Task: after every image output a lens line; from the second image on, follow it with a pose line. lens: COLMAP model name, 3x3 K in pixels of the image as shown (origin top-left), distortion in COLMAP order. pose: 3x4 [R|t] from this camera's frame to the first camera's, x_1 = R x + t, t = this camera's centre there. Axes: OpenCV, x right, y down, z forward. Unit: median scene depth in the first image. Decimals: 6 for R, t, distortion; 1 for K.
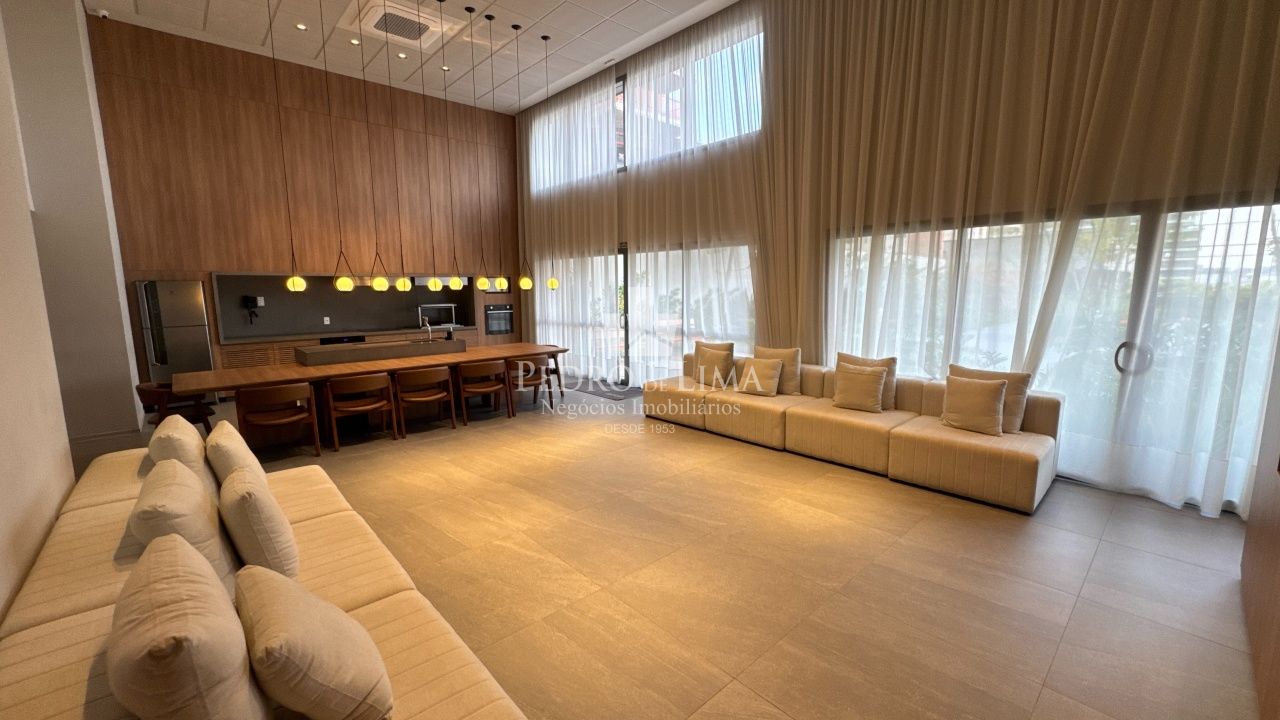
lens RADIAL K [[512.3, 0, 641.4], [0, 512.3, 360.3], [0, 0, 1]] dist [-0.000769, 0.000428]
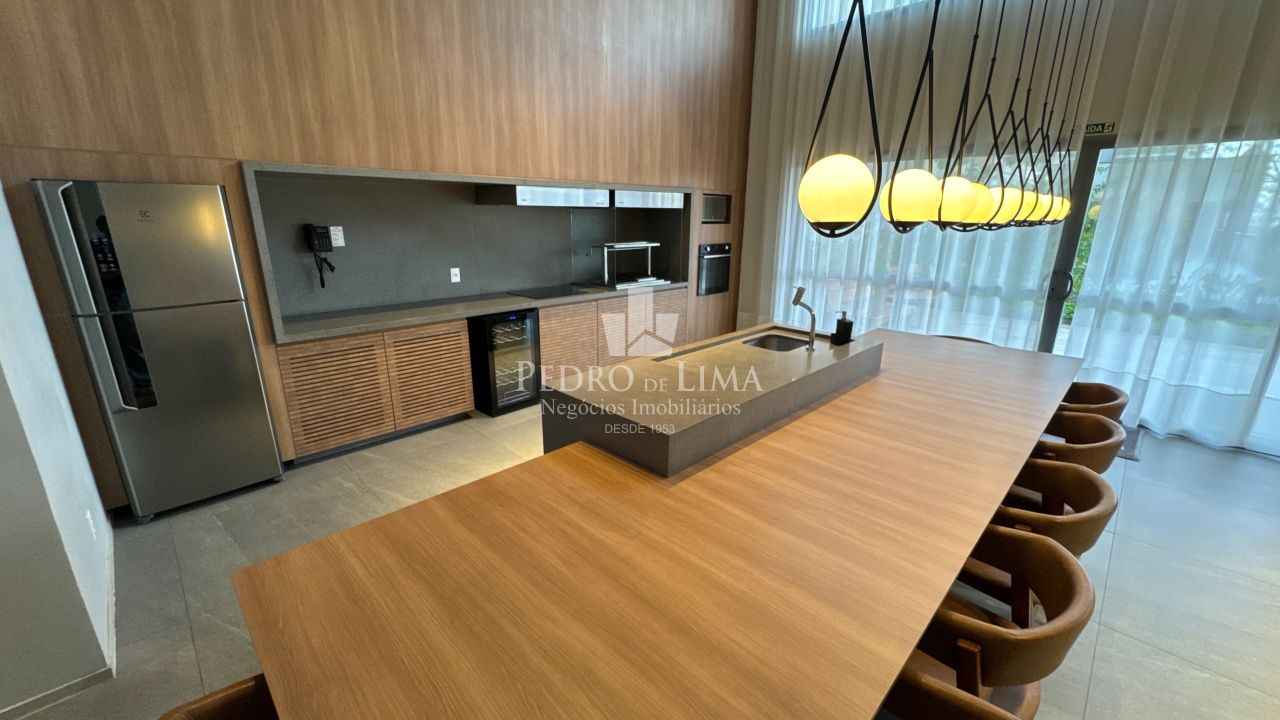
lens RADIAL K [[512.3, 0, 644.4], [0, 512.3, 360.6], [0, 0, 1]] dist [-0.000769, 0.000428]
pose [[0.998758, 0.002513, 0.049751, -0.528649], [-0.009267, 0.990667, 0.135992, -0.075129], [-0.048945, -0.136285, 0.989460, 0.553586]]
